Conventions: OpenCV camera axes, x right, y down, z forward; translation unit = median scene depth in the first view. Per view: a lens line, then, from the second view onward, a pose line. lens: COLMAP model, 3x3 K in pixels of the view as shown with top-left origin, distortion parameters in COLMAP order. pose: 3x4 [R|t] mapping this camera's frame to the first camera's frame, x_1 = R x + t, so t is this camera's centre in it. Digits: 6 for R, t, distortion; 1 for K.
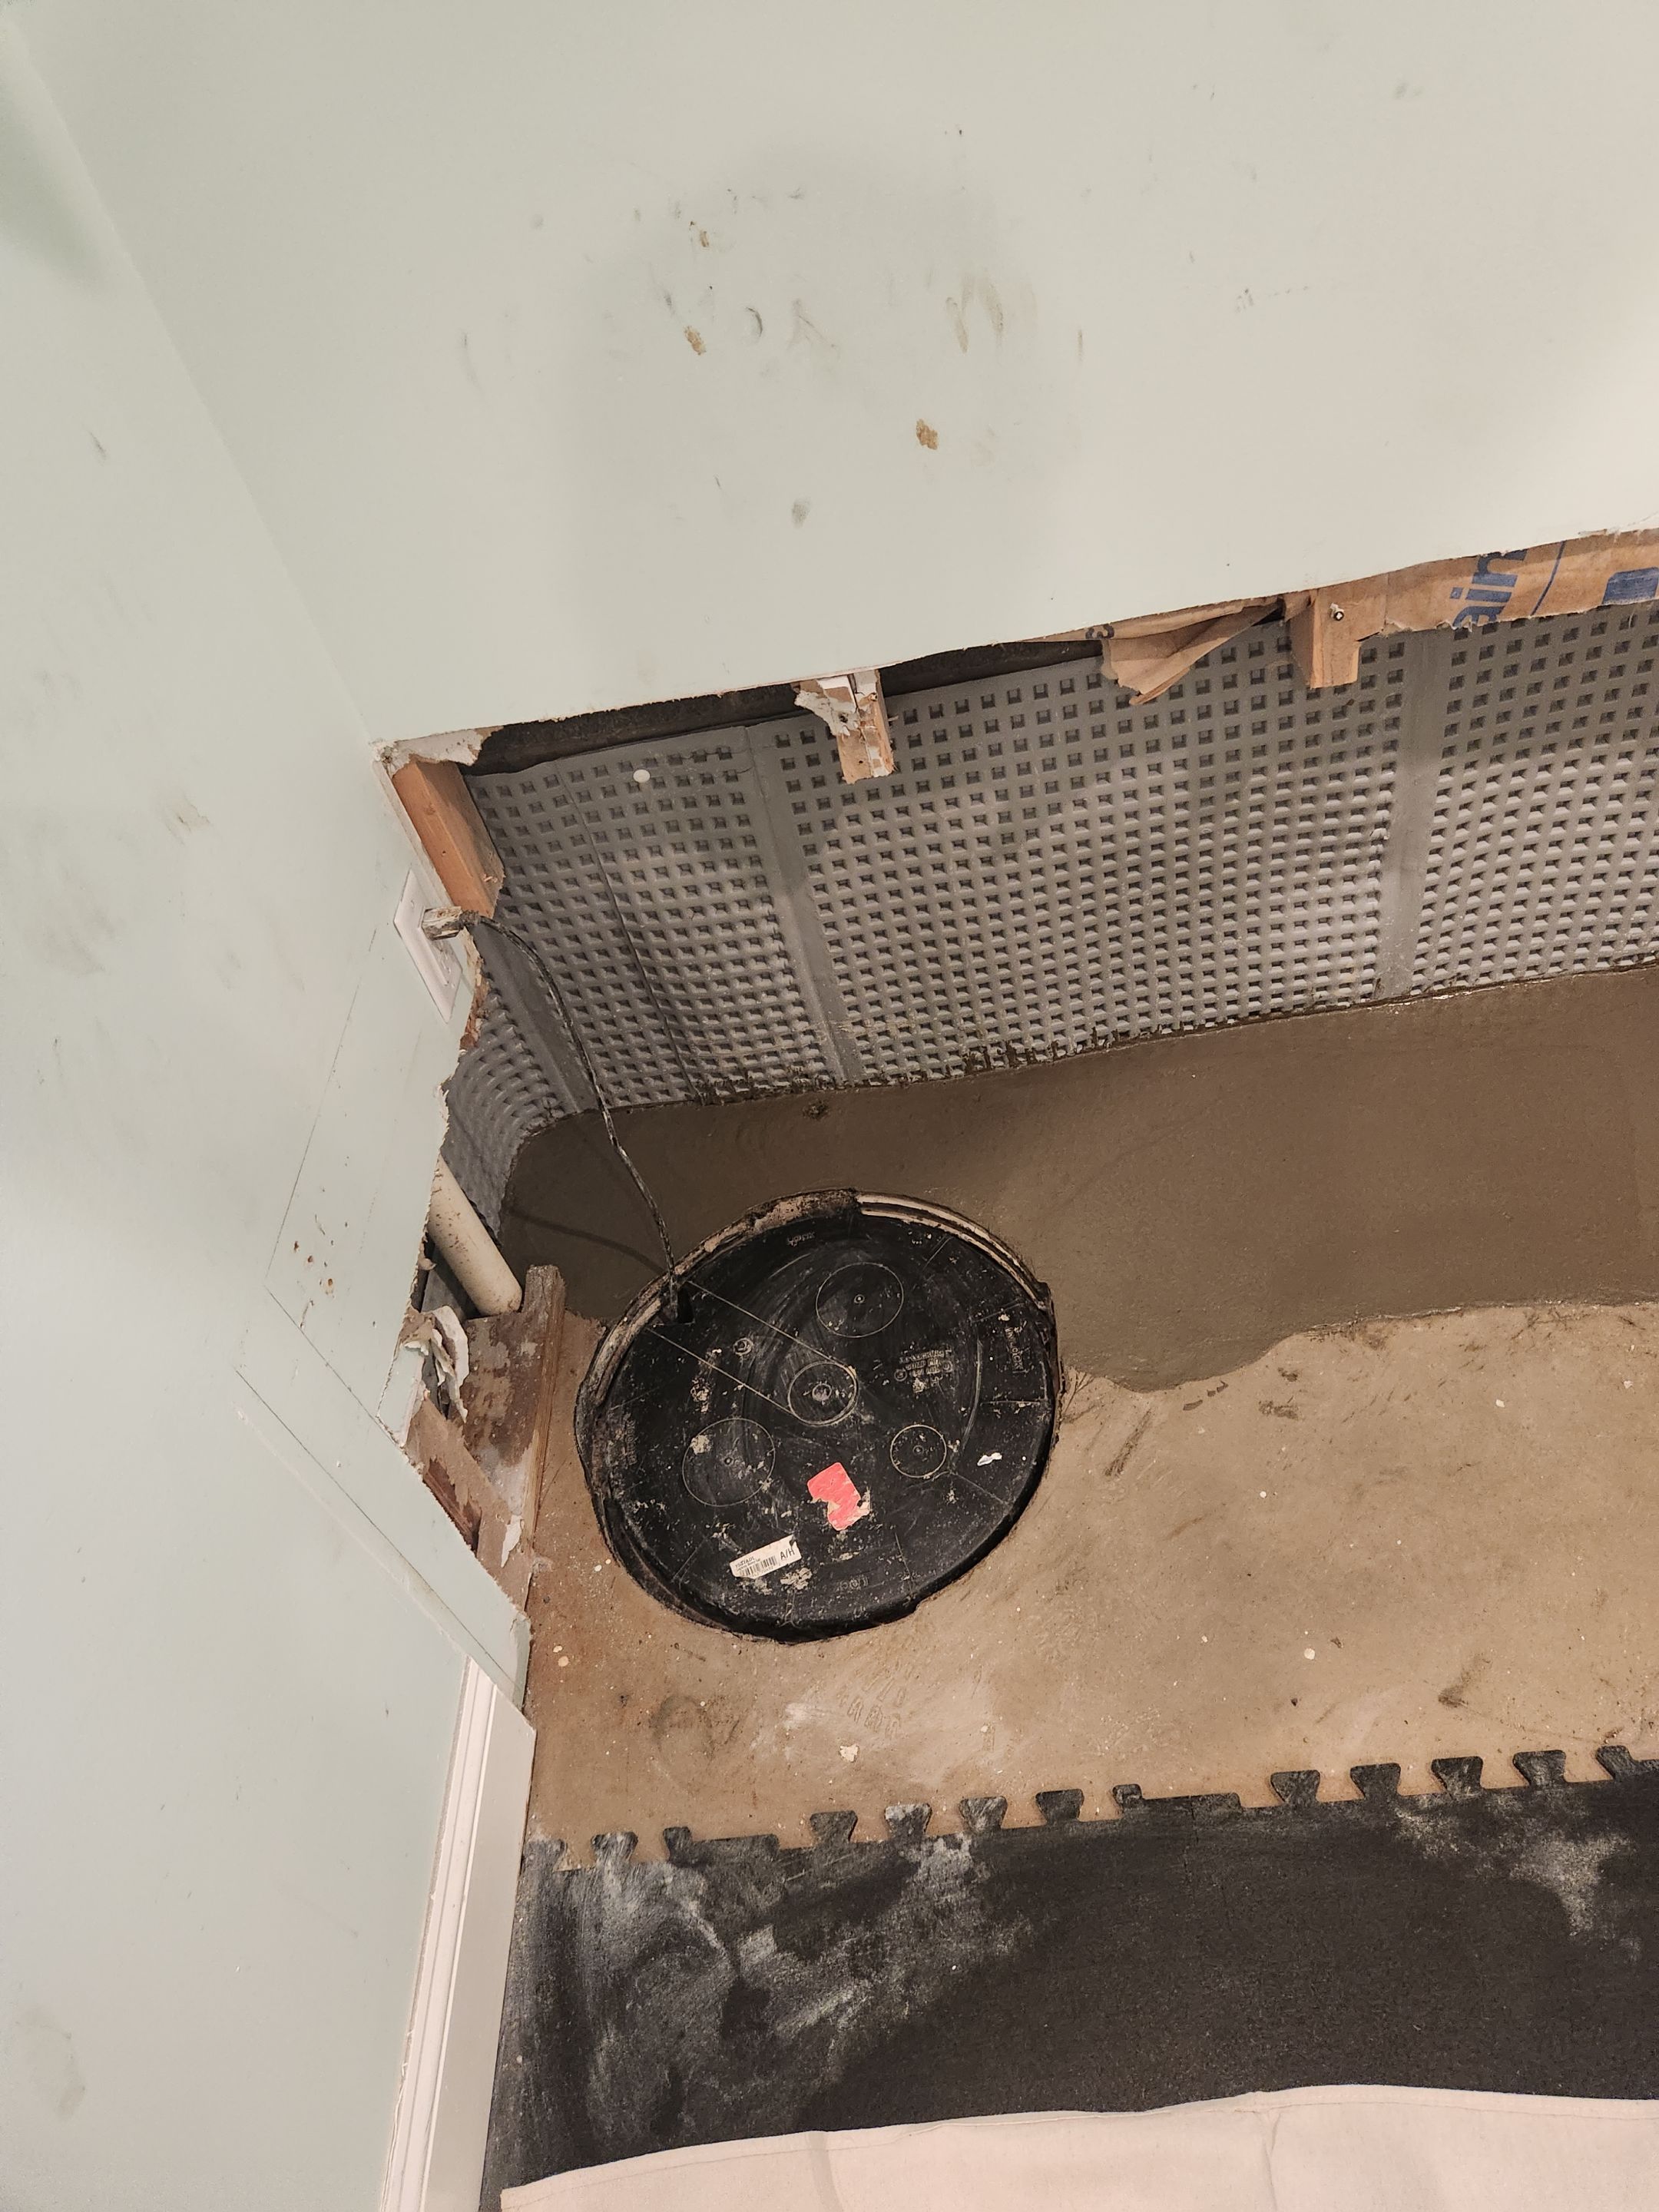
lens RADIAL K [[1480.5, 0, 836.1], [0, 1480.5, 1072.8], [0, 0, 1]] dist [0.063153, -0.061820]
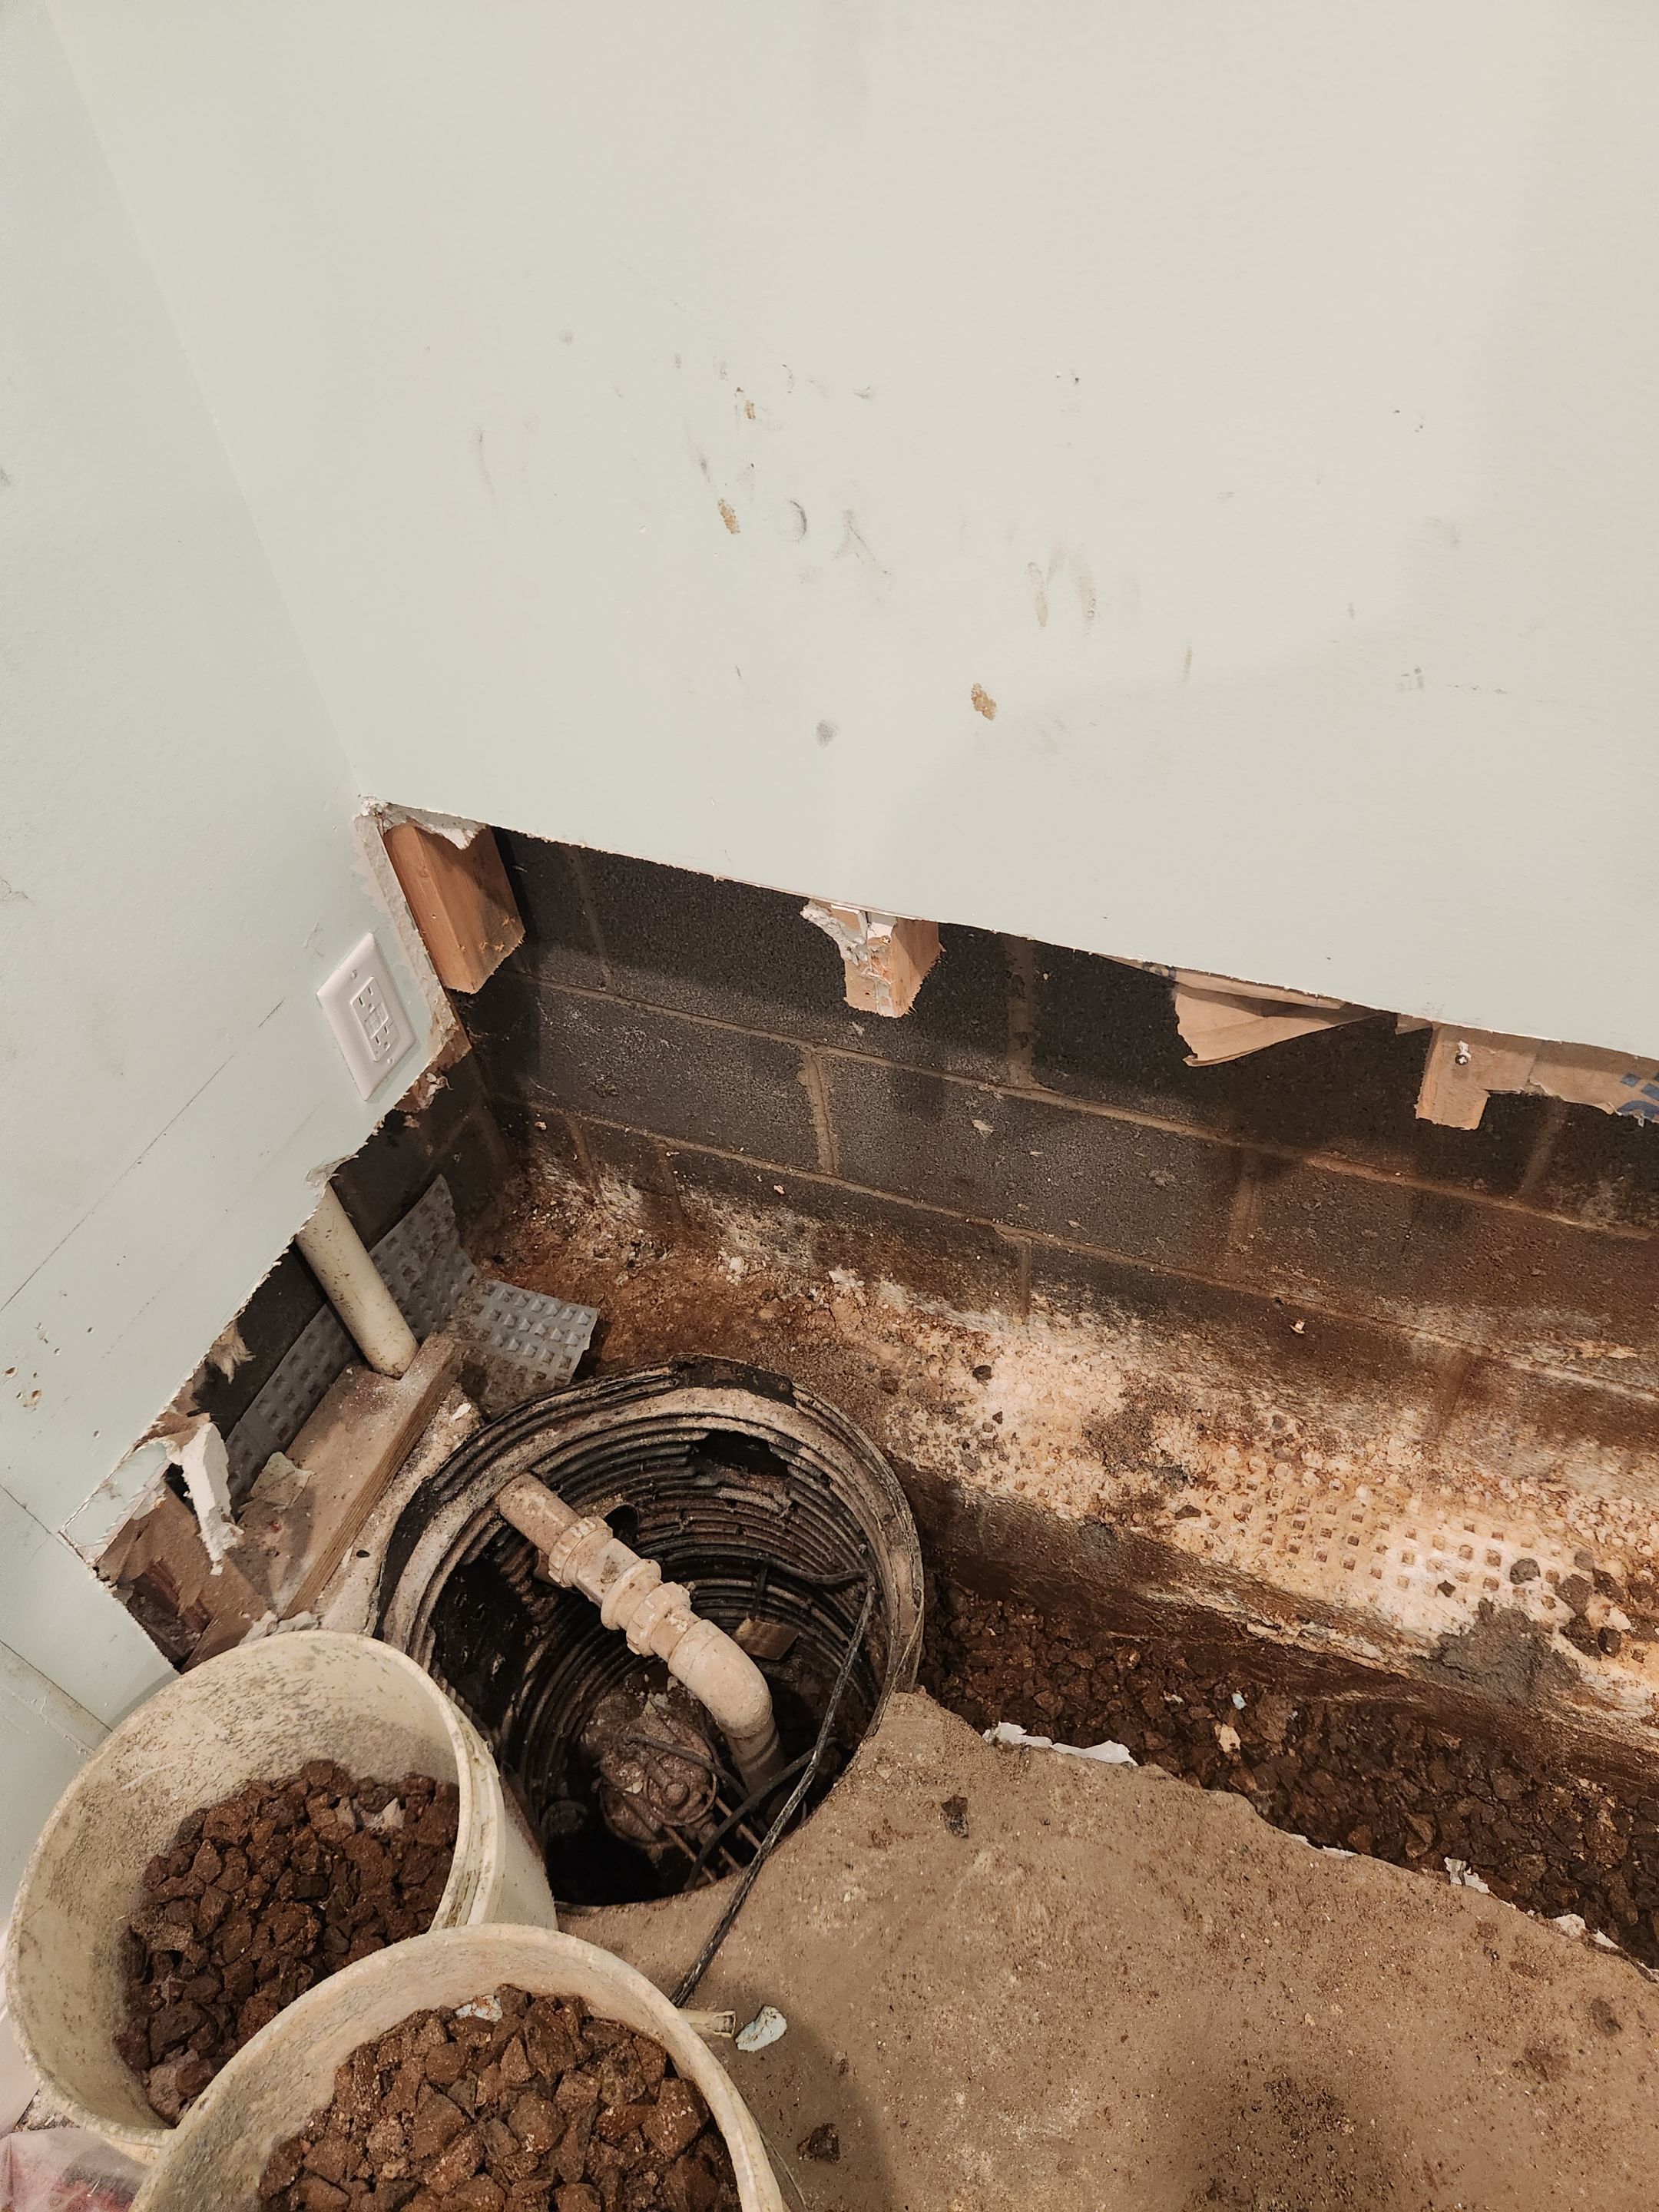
lens RADIAL K [[1480.5, 0, 825.4], [0, 1480.5, 1080.1], [0, 0, 1]] dist [0.063153, -0.061820]
pose [[0.915117, 0.355263, -0.190653, 0.176031], [-0.337308, 0.933628, 0.120676, -0.261652], [0.220871, -0.046124, 0.974212, 0.174049]]
